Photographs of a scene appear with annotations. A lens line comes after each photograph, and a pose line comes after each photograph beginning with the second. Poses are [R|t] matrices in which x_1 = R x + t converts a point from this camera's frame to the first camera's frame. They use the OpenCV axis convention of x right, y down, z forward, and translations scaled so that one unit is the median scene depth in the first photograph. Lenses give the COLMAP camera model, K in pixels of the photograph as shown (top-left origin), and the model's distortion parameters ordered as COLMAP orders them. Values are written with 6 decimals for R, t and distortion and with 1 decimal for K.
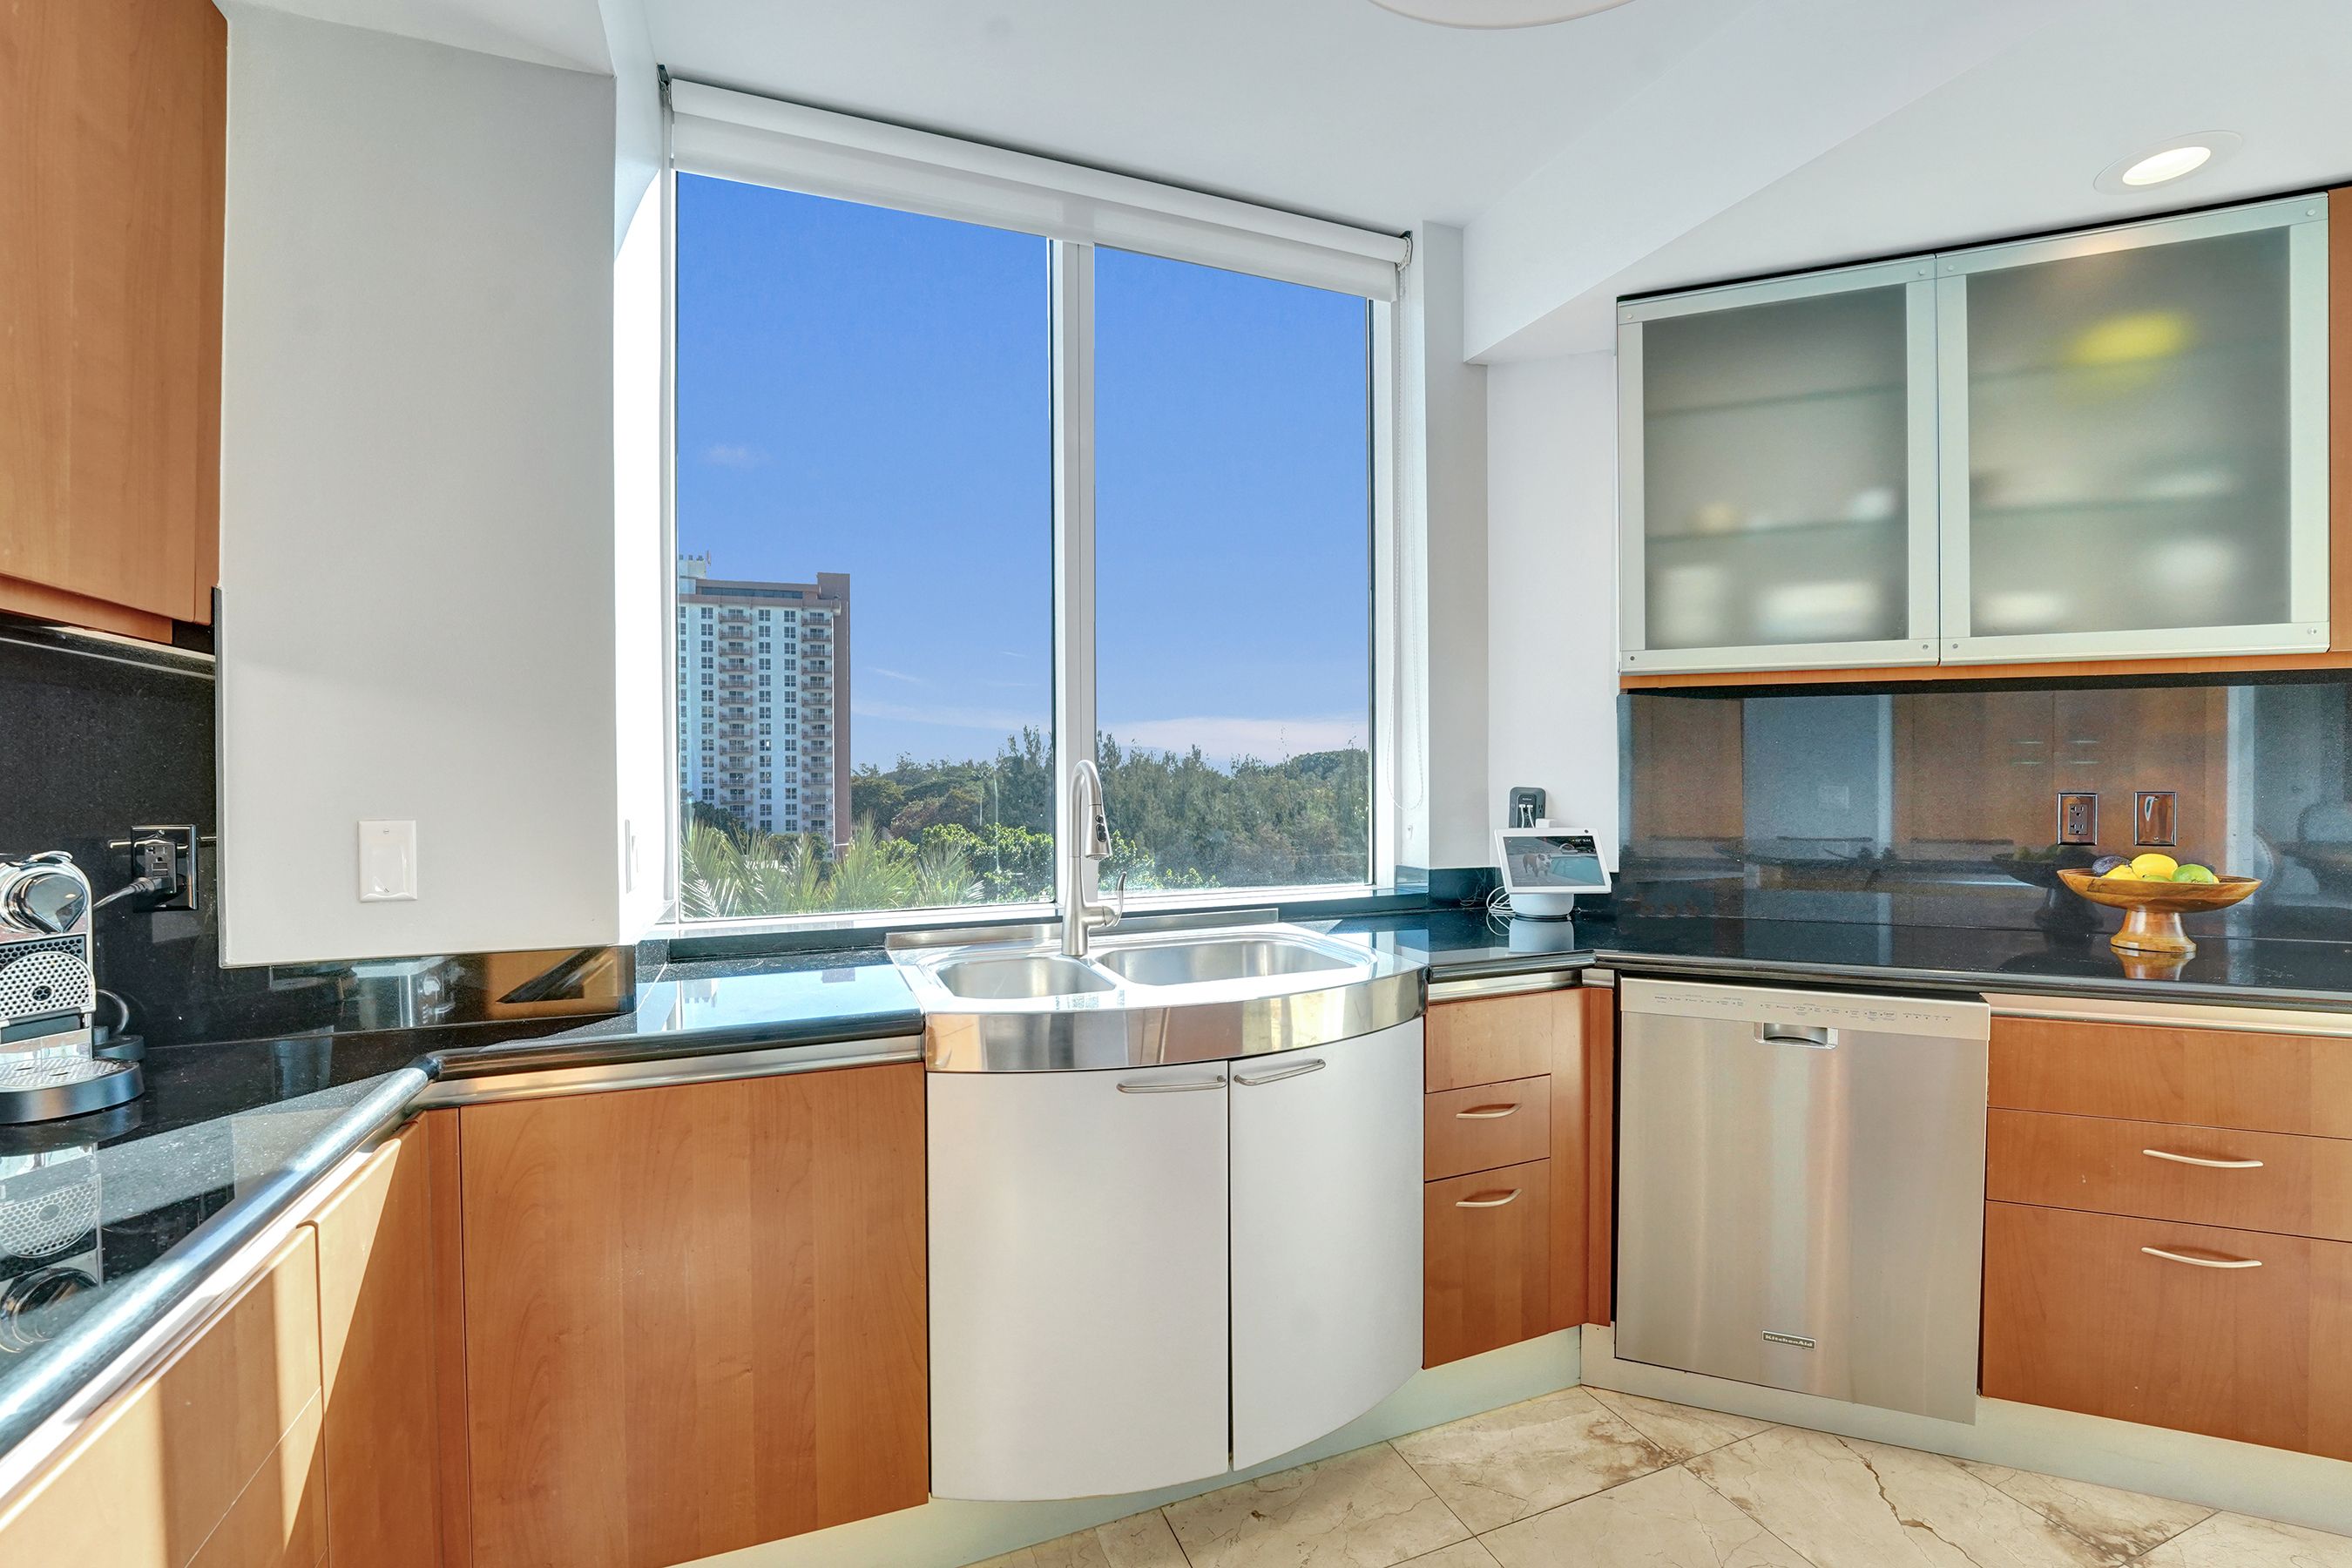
lens RADIAL K [[983.1, 0, 1187.0], [0, 983.1, 781.4], [0, 0, 1]] dist [-0.018319, 0.000753]
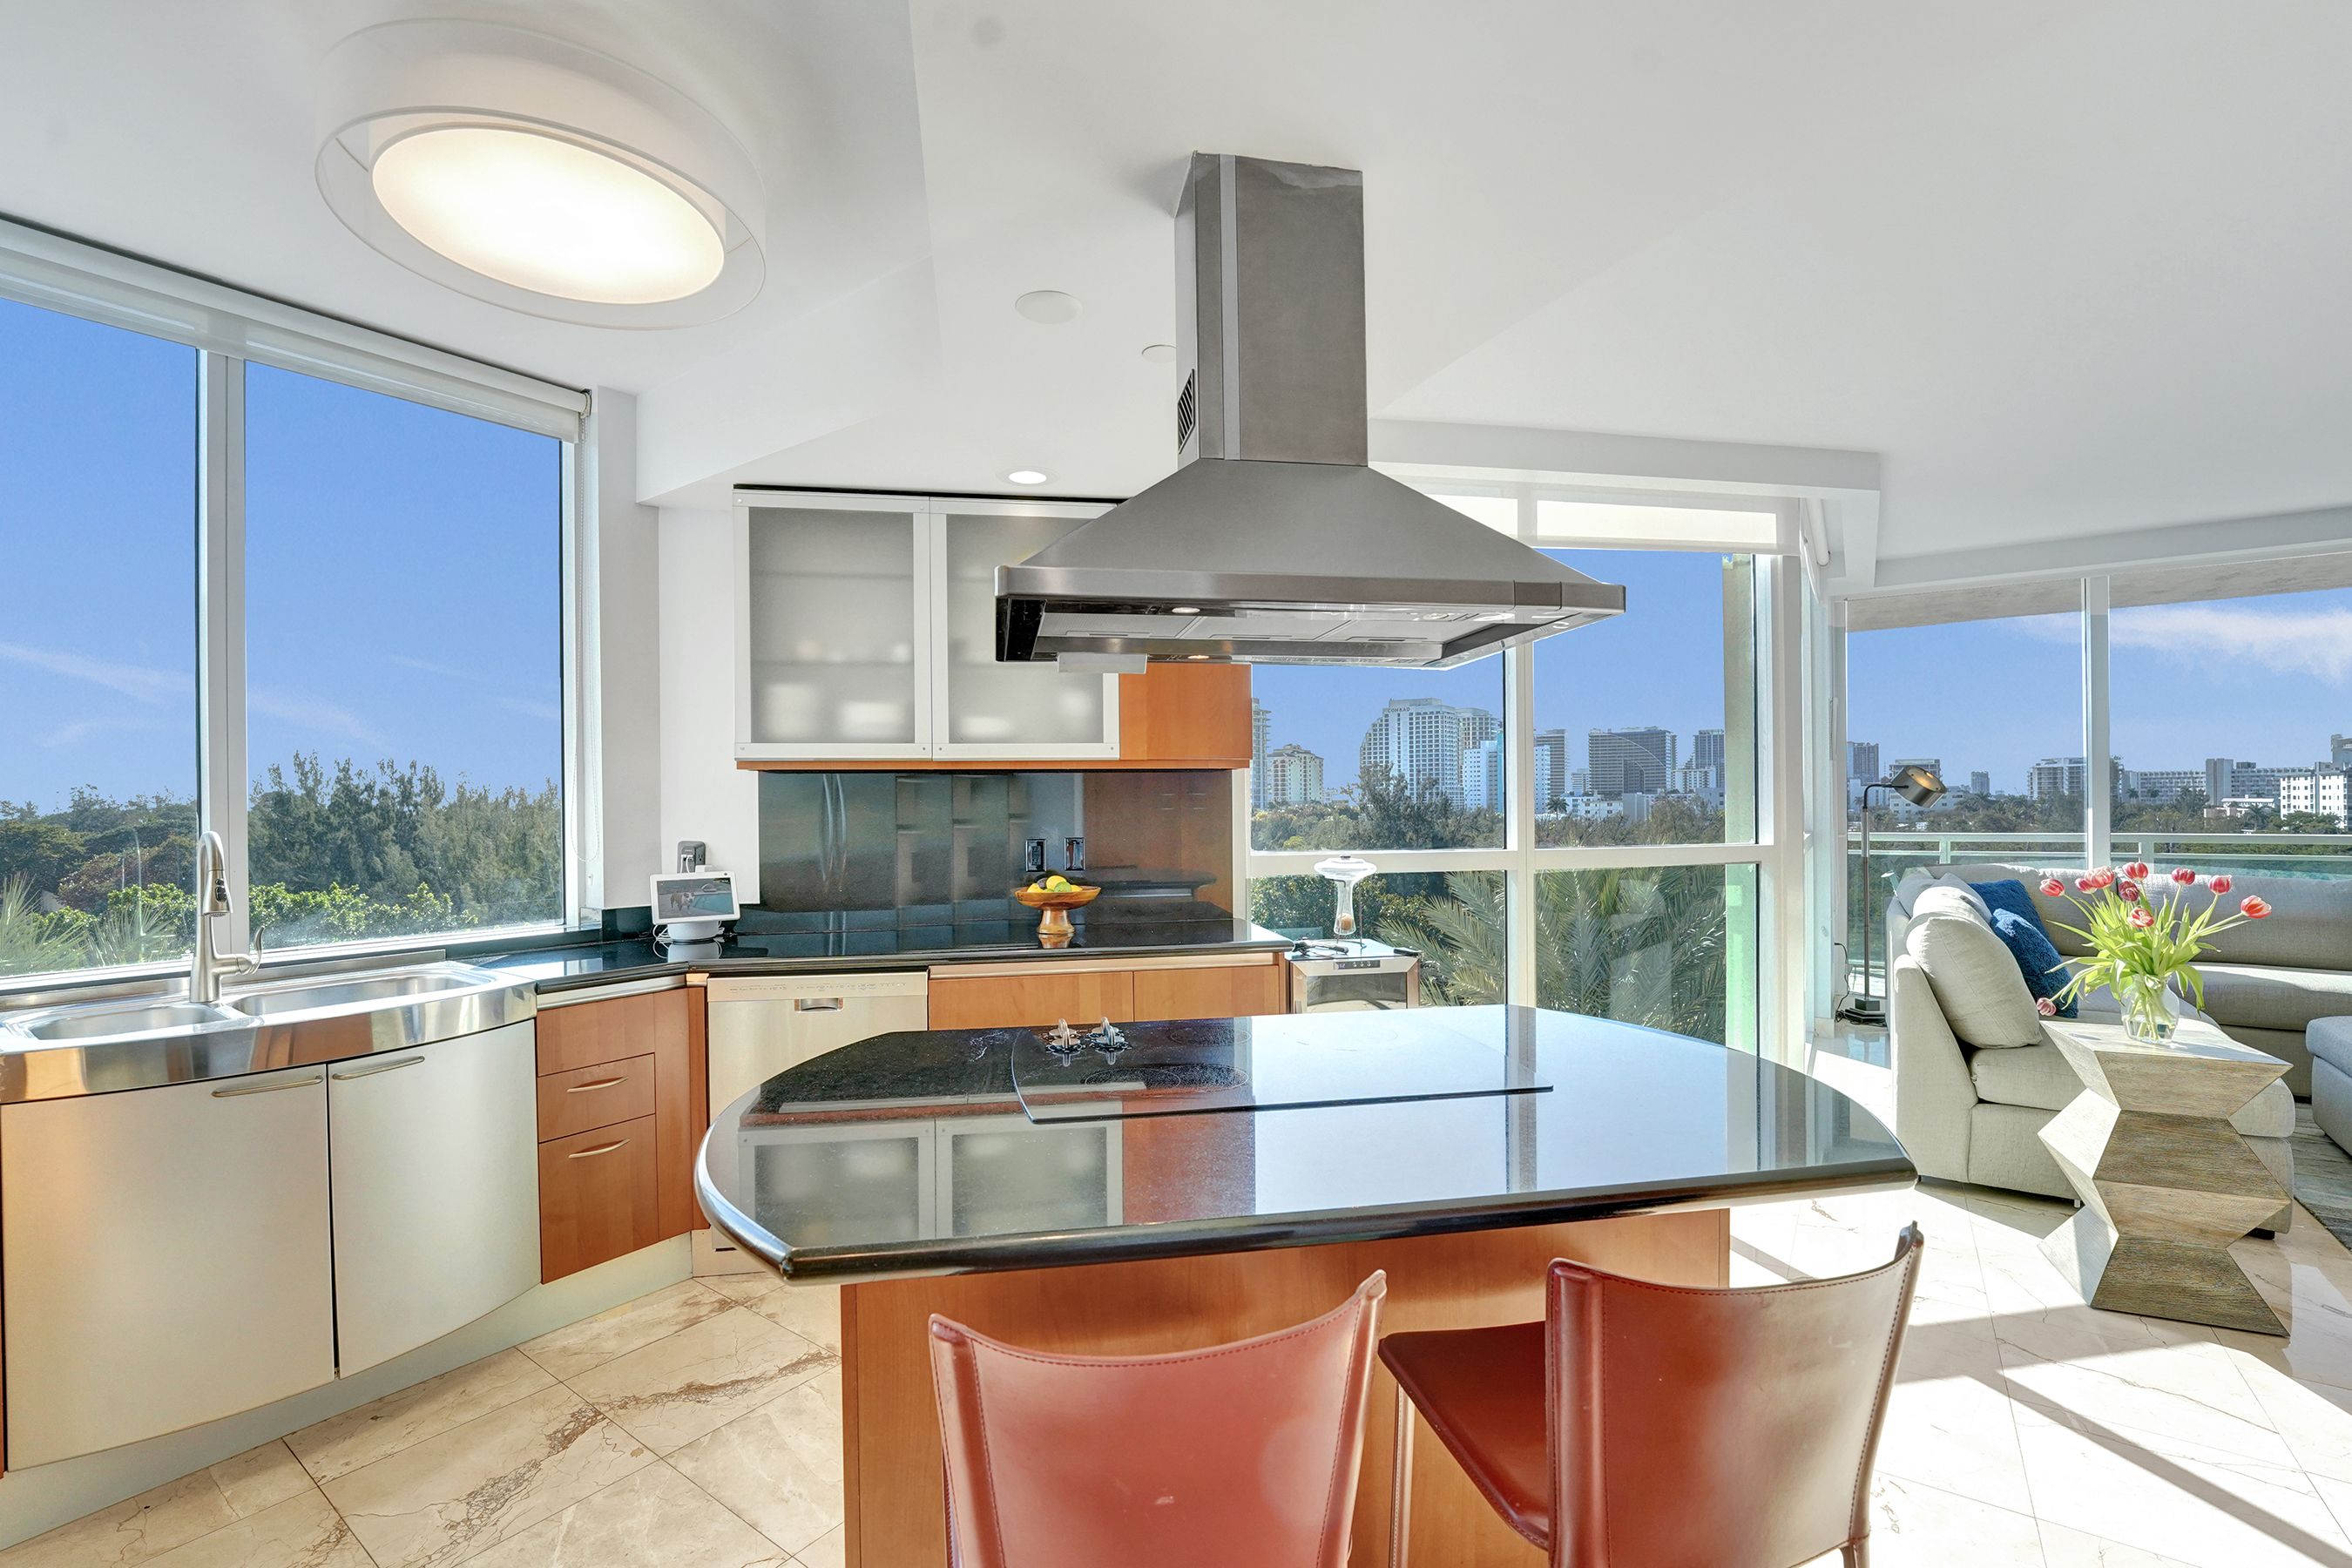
lens RADIAL K [[983.1, 0, 1120.6], [0, 983.1, 807.0], [0, 0, 1]] dist [-0.018319, 0.000753]
pose [[0.856641, -0.005989, 0.515878, 0.197970], [0.011811, 0.999898, -0.008004, -0.026106], [-0.515778, 0.012950, 0.856625, -0.465895]]
